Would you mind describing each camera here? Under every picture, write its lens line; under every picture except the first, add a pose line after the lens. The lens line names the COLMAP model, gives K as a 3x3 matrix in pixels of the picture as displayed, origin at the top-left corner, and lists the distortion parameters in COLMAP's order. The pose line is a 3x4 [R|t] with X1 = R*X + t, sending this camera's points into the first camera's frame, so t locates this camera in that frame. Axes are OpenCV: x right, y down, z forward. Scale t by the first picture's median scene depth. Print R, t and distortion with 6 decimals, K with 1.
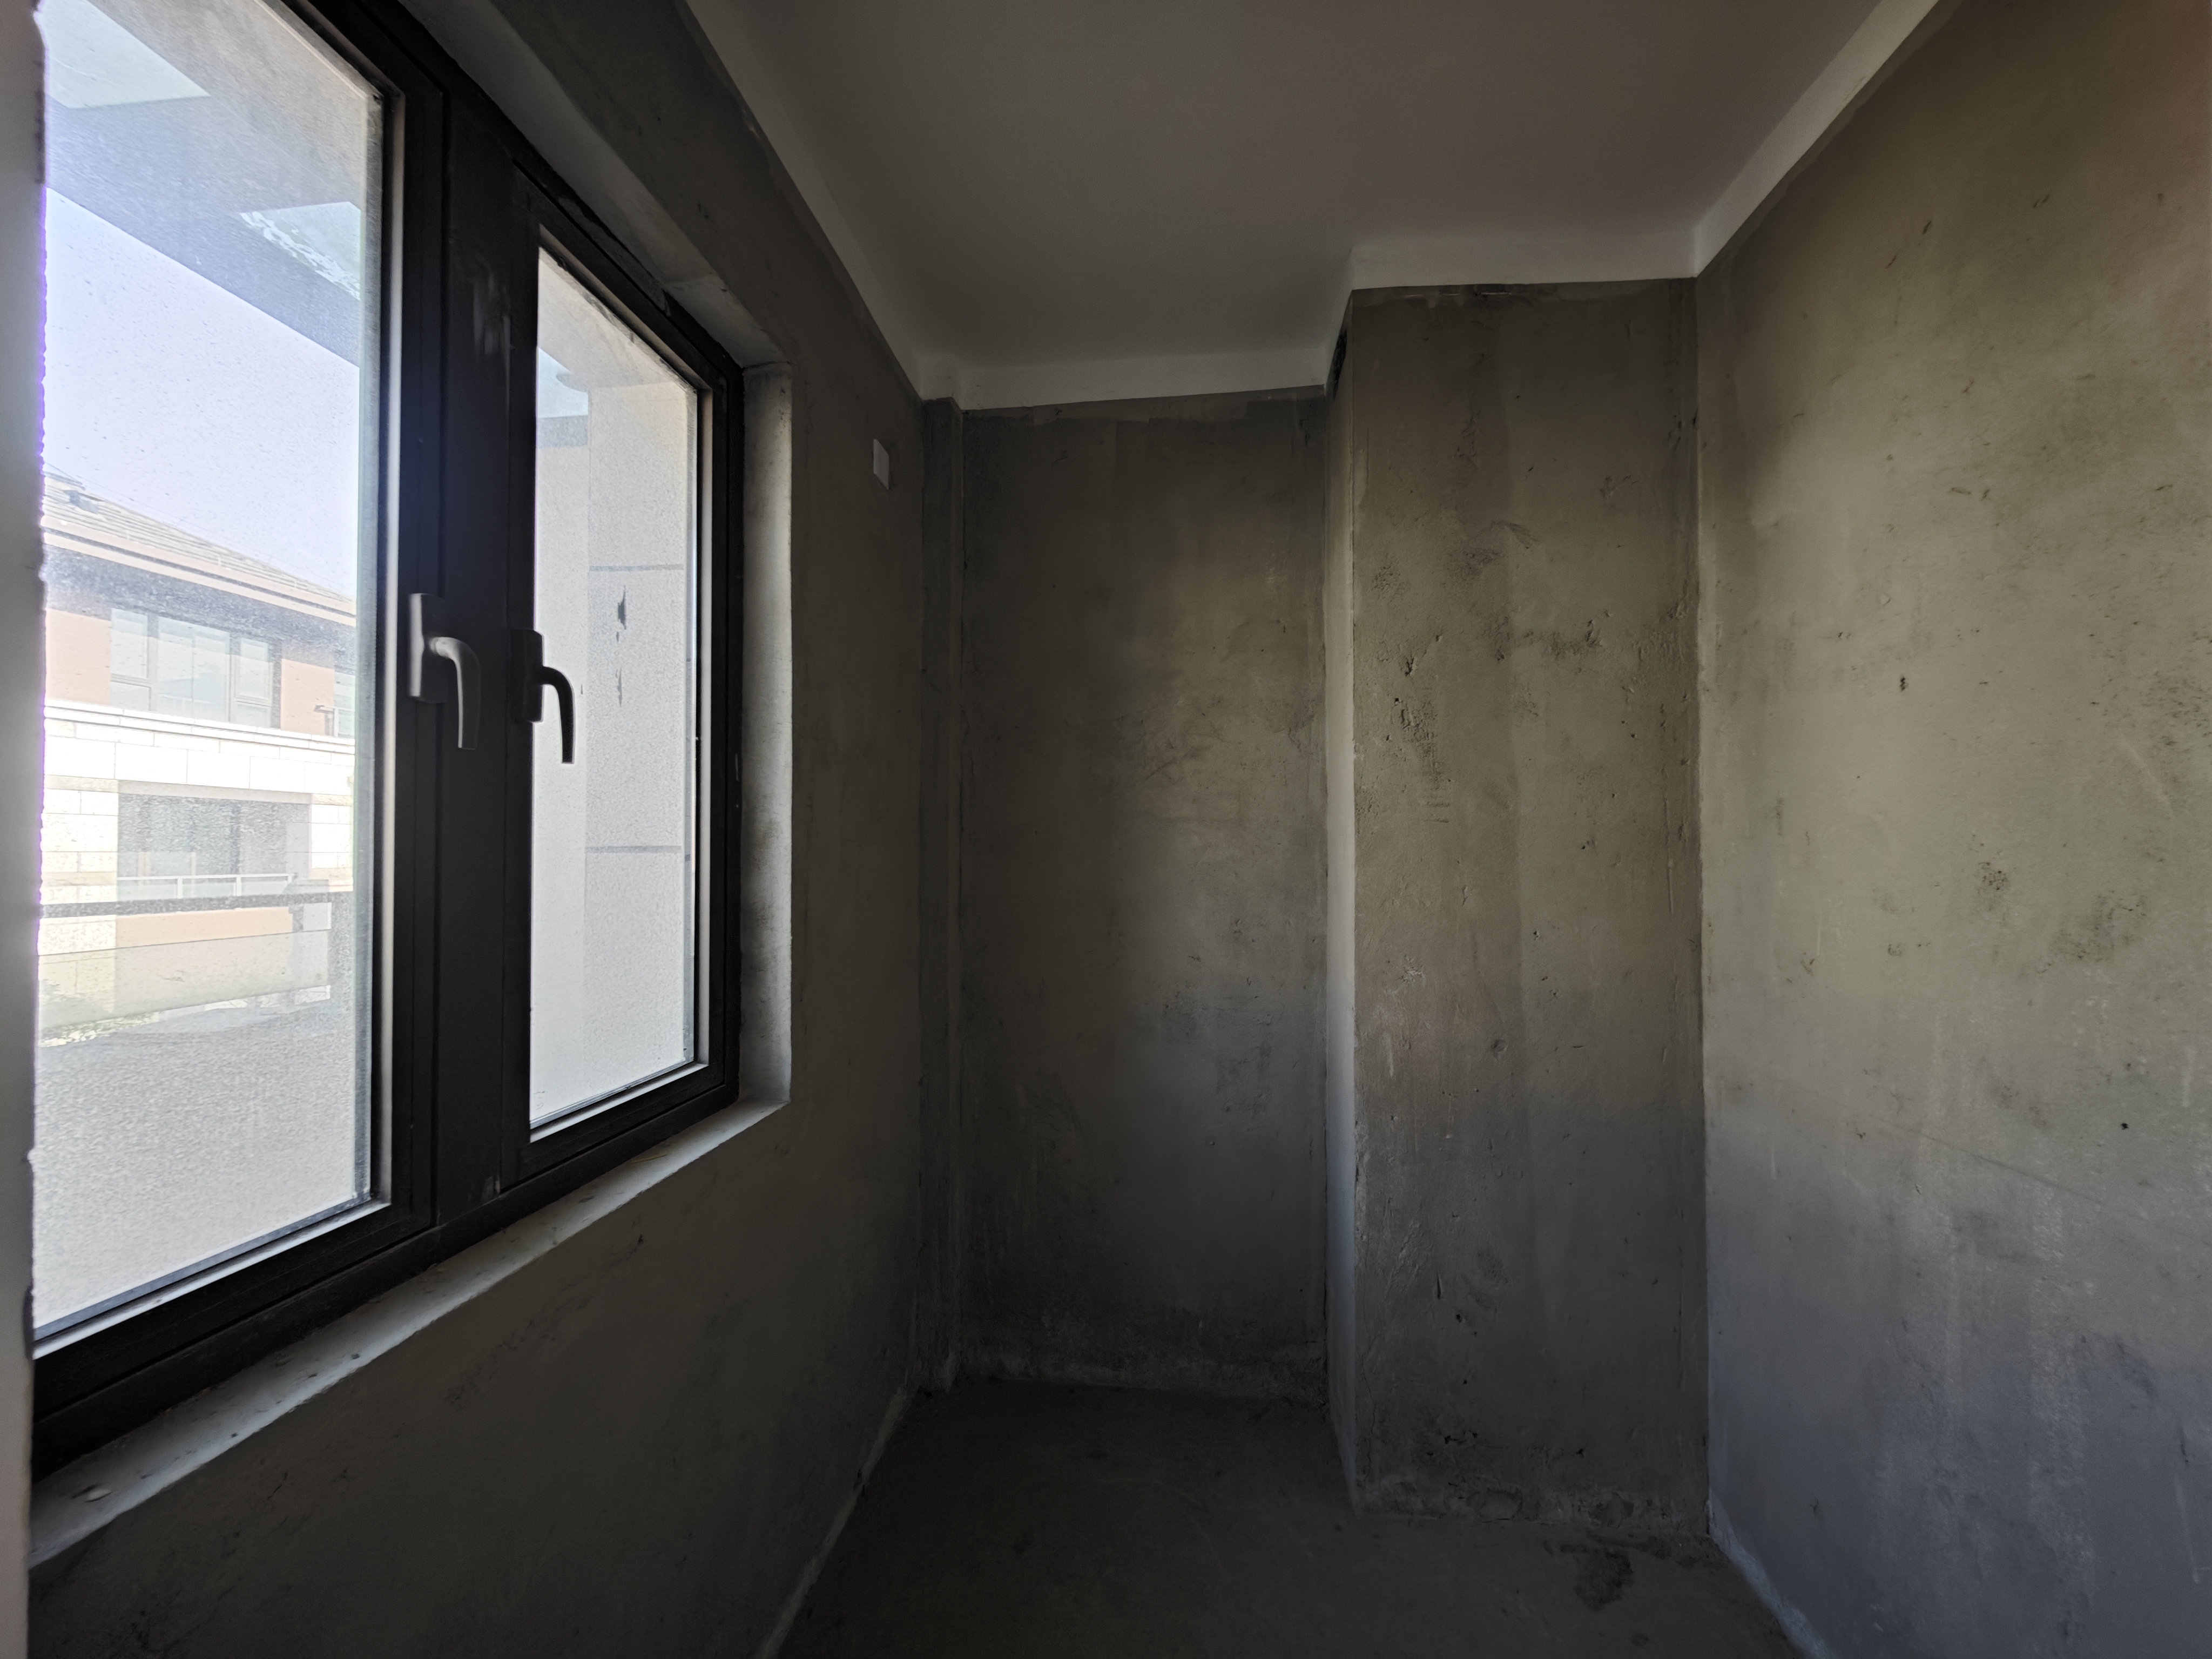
lens RADIAL K [[791.5, 0, 1110.2], [0, 791.5, 844.4], [0, 0, 1]] dist [-0.000119, -0.000095]
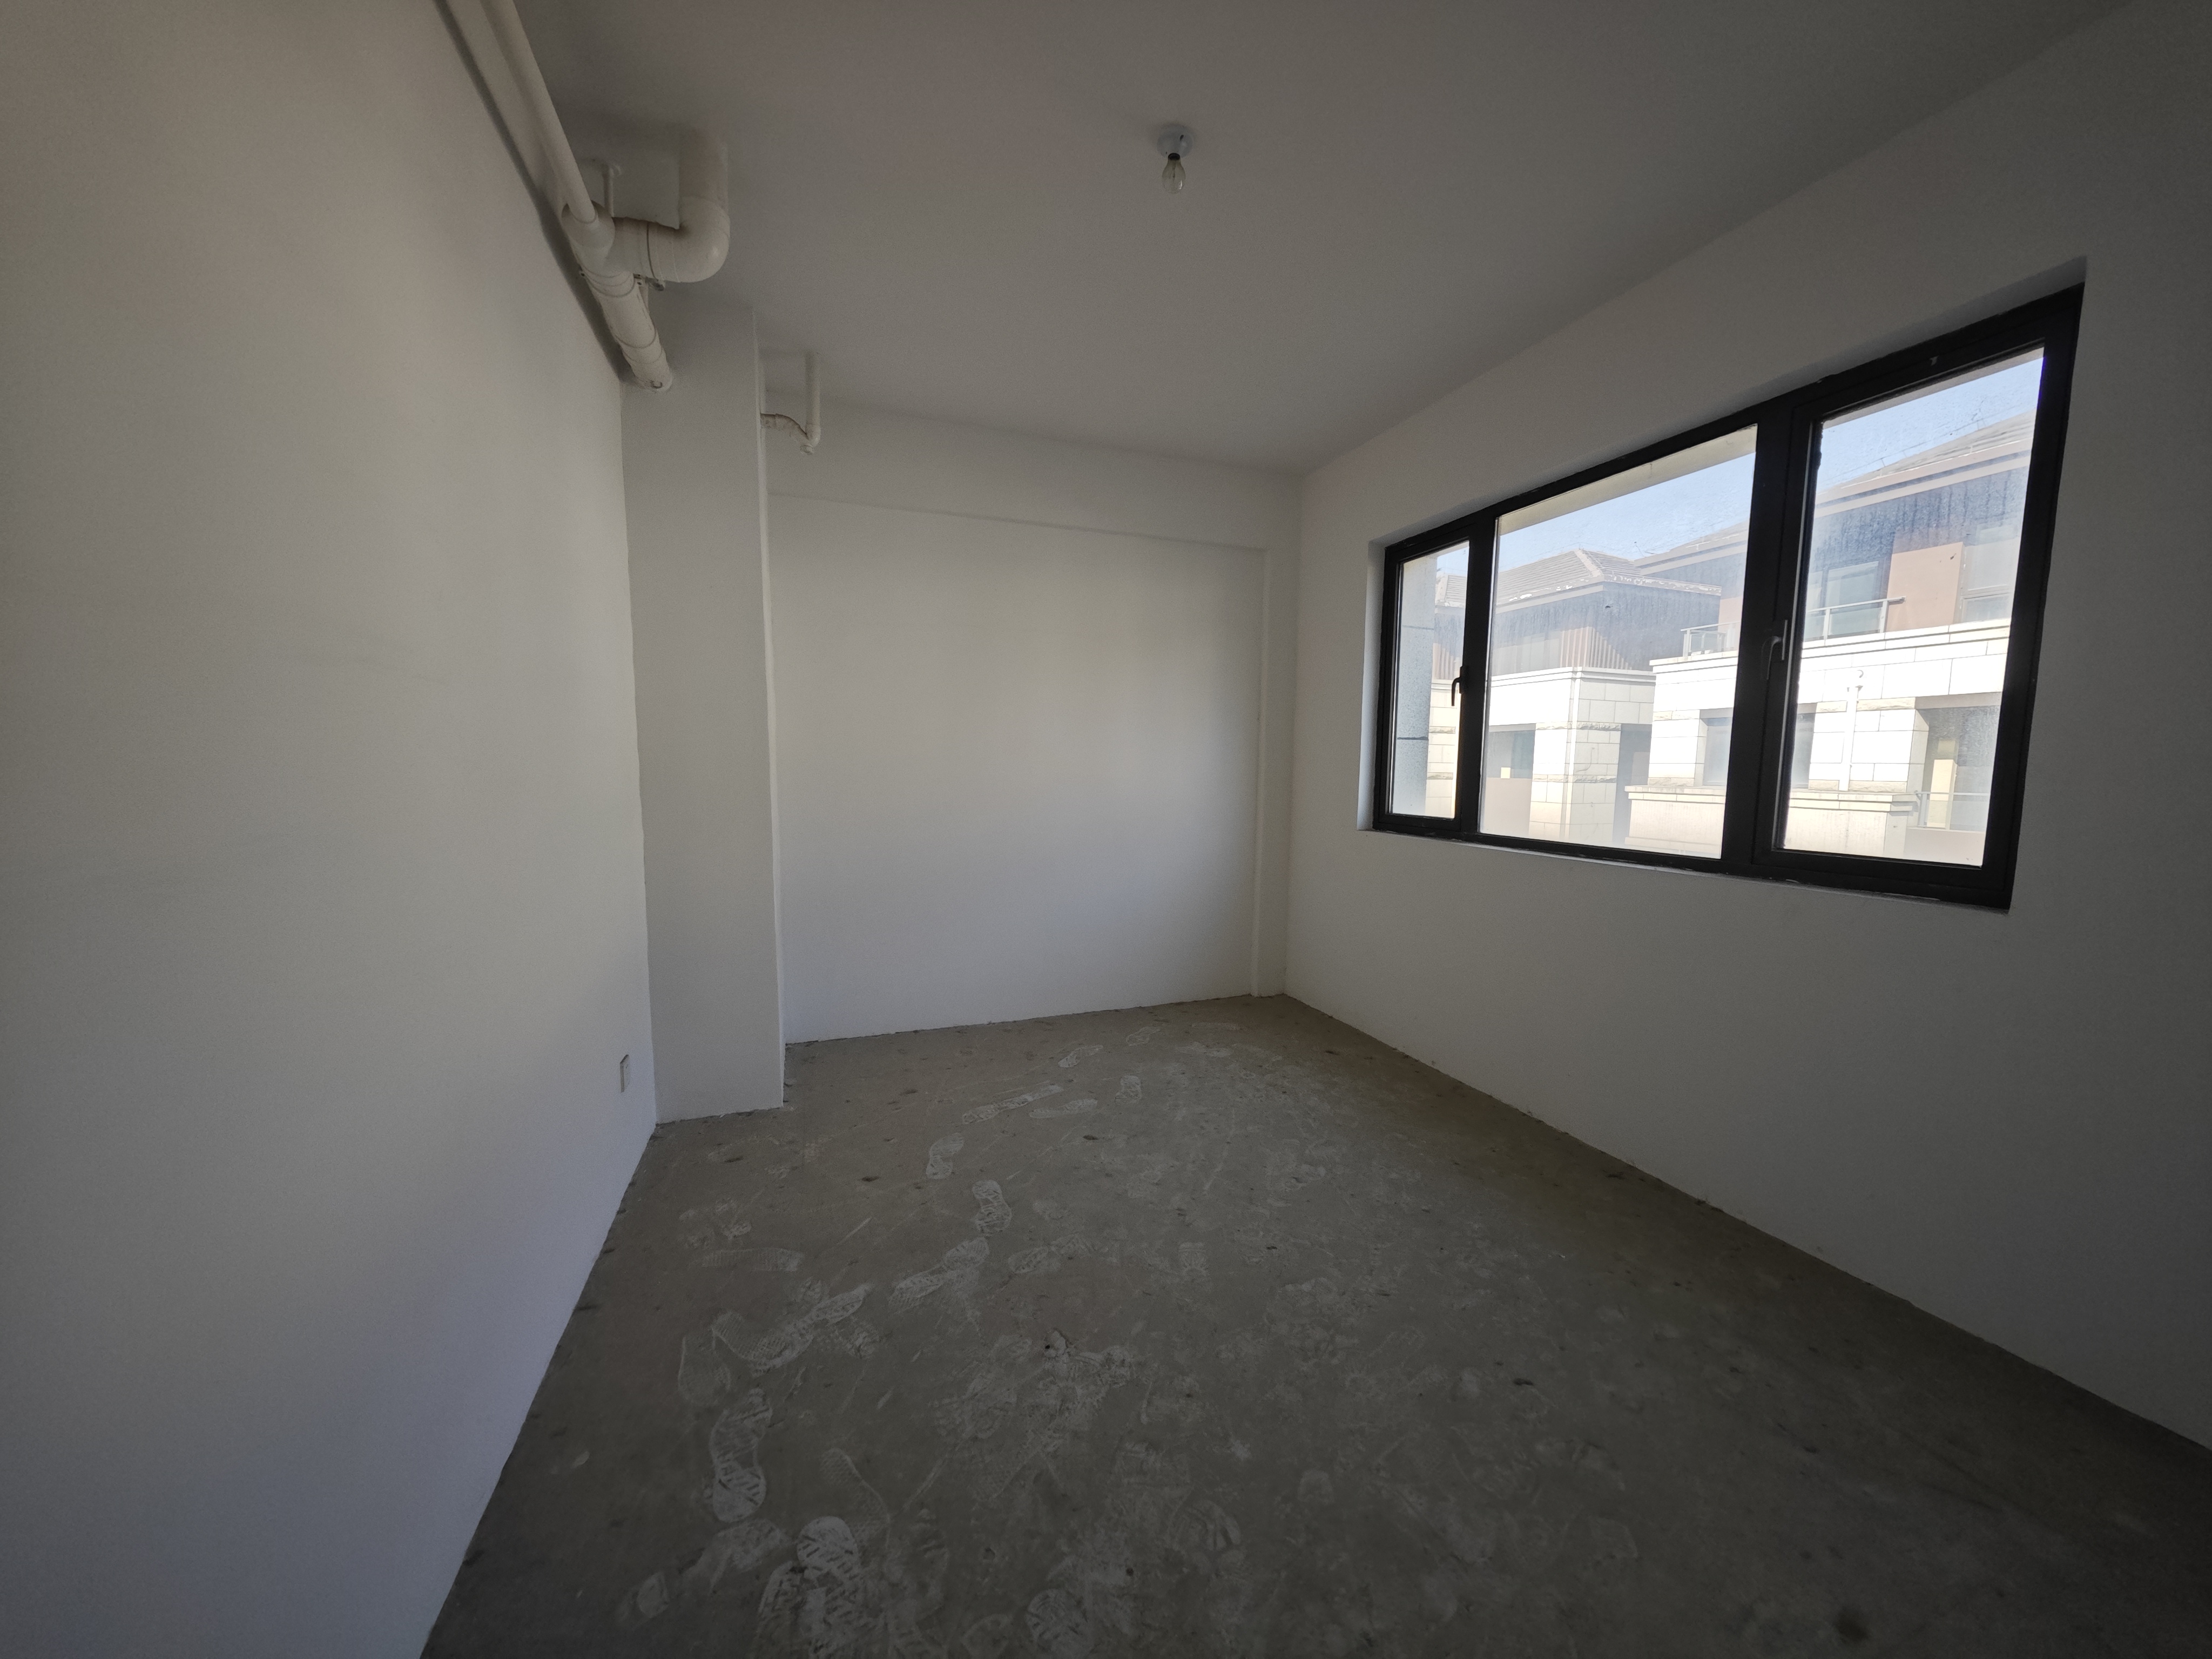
lens RADIAL K [[791.5, 0, 1110.2], [0, 791.5, 844.4], [0, 0, 1]] dist [-0.000119, -0.000095]
pose [[-0.895936, 0.043285, -0.442069, 0.219051], [0.007130, 0.996514, 0.083123, 0.021796], [0.444126, 0.071321, -0.893121, 1.499688]]
